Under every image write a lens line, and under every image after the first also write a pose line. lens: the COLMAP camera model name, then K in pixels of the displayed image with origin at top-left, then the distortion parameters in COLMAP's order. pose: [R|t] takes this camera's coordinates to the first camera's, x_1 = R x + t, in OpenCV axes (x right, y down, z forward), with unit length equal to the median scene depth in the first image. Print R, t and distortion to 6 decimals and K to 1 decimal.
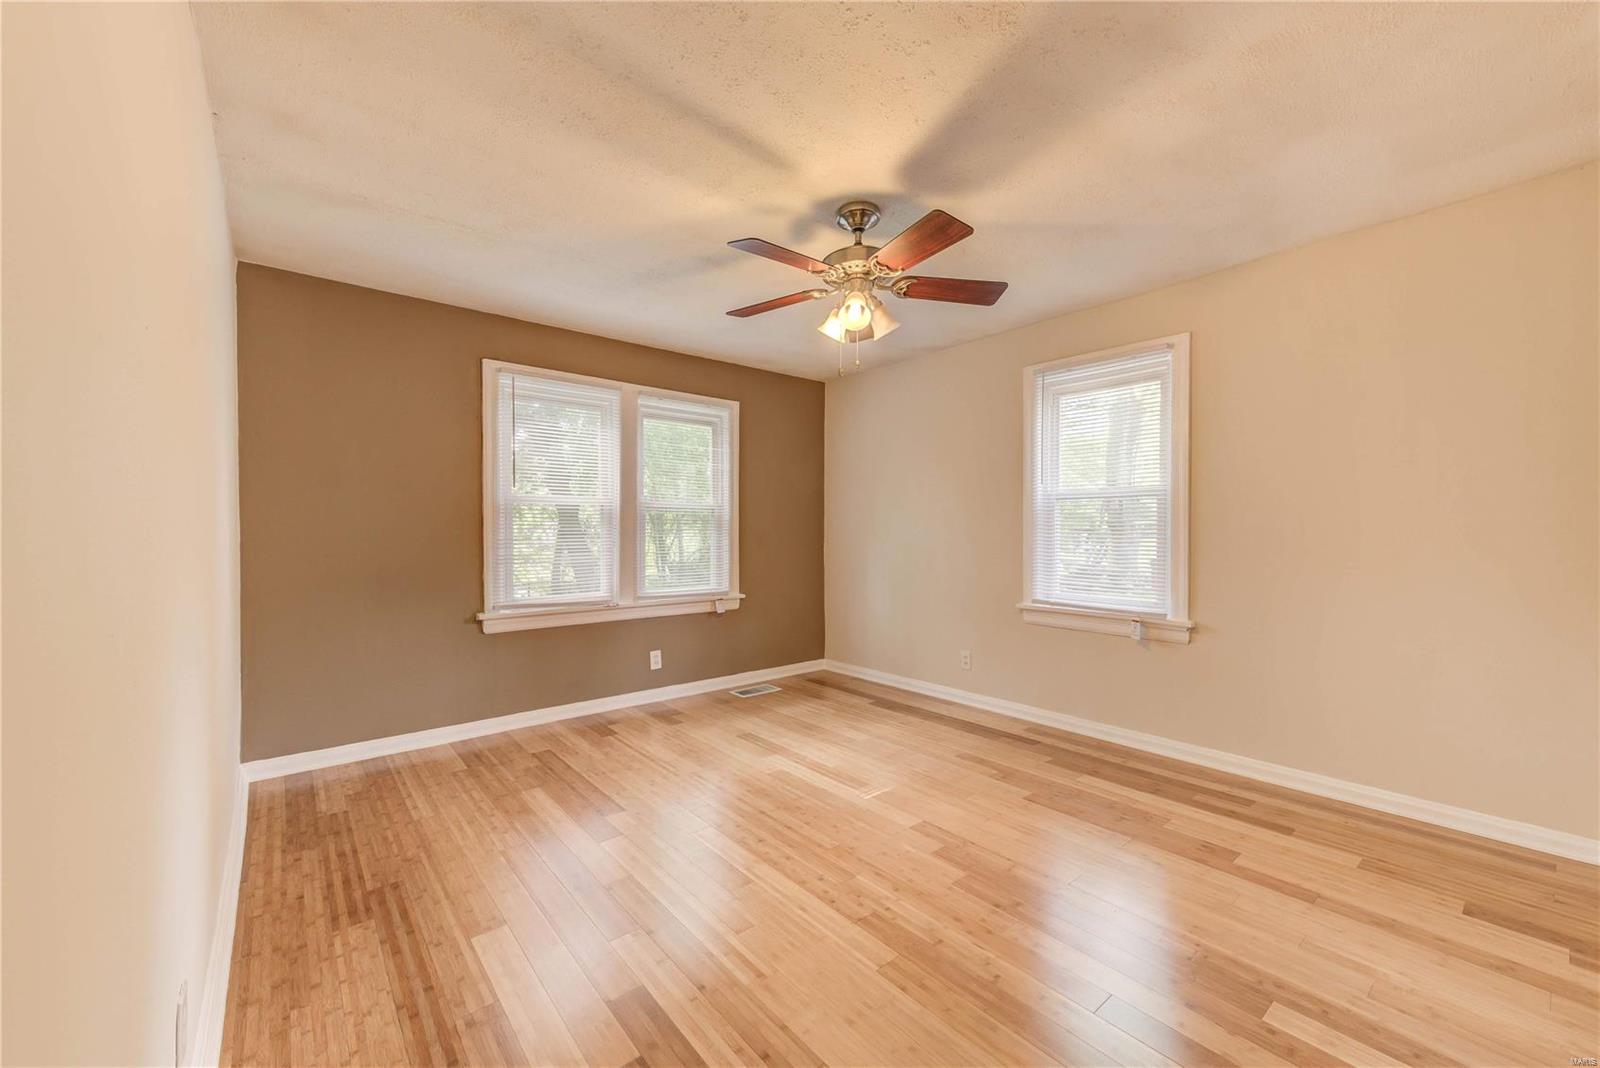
lens RADIAL K [[633.2, 0, 788.3], [0, 633.2, 543.7], [0, 0, 1]] dist [0.027900, -0.000406]
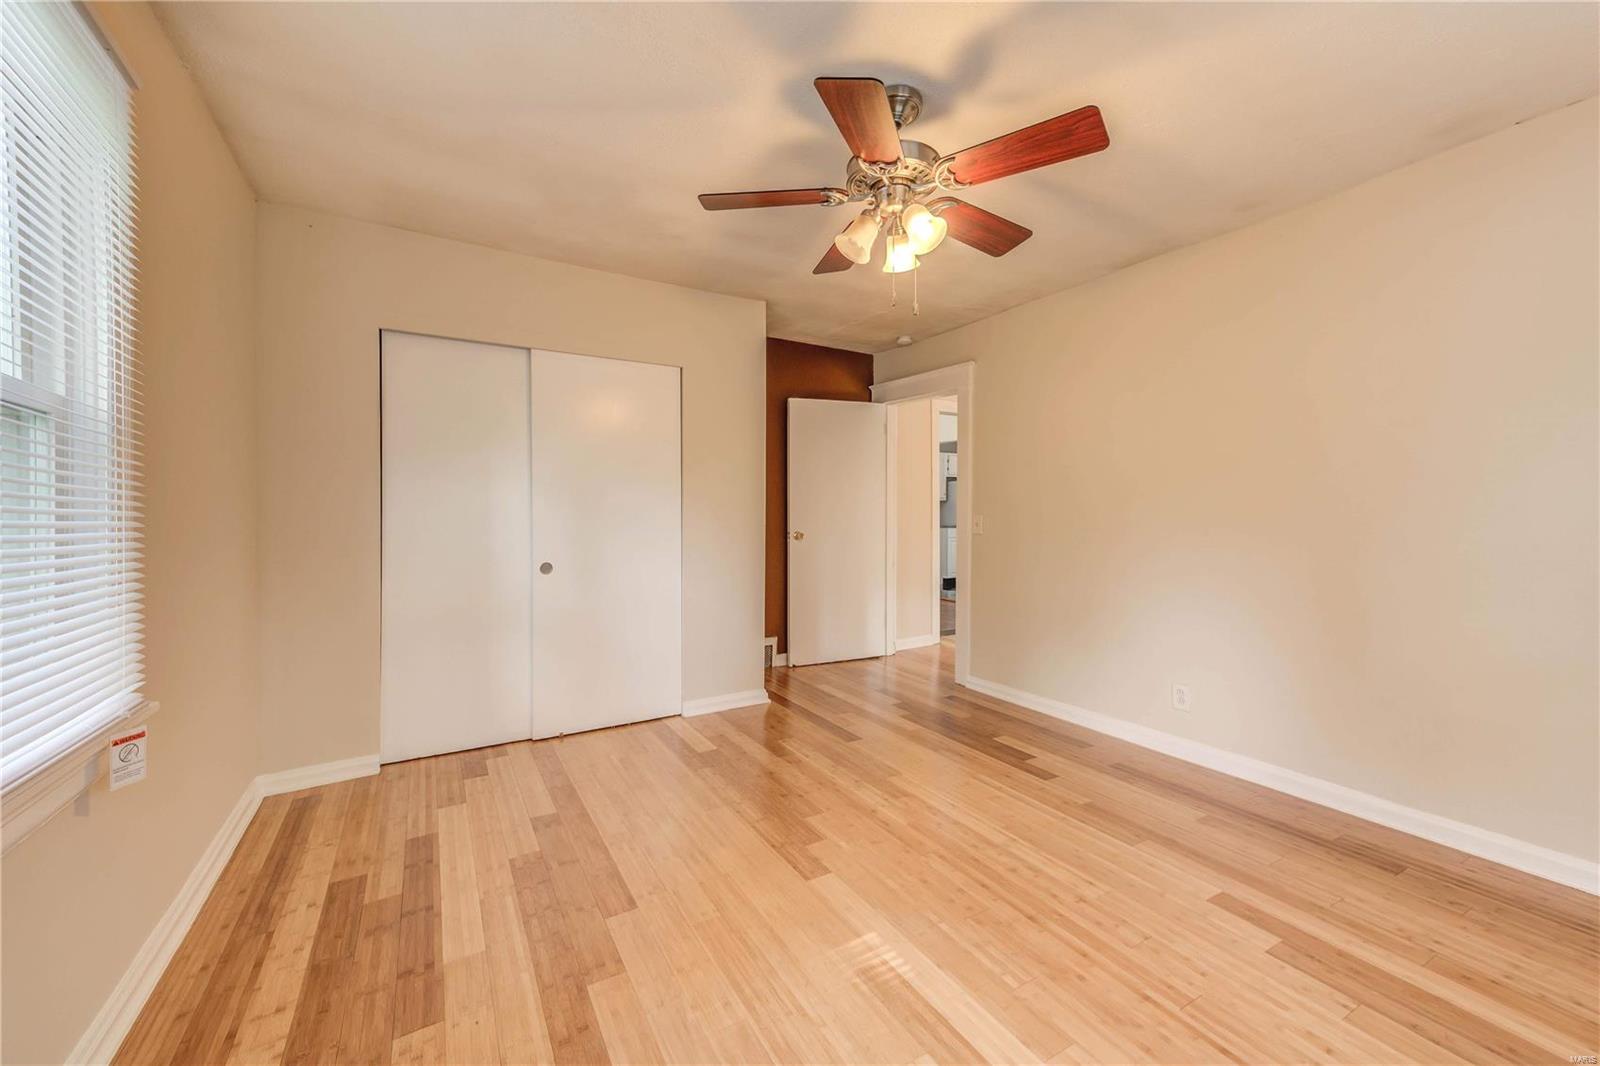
lens RADIAL K [[633.2, 0, 801.0], [0, 633.2, 521.3], [0, 0, 1]] dist [0.027900, -0.000406]
pose [[-0.990452, 0.001785, 0.137847, 0.117897], [0.004870, 0.999745, 0.022050, -0.021316], [-0.137772, 0.022510, -0.990208, 1.851509]]
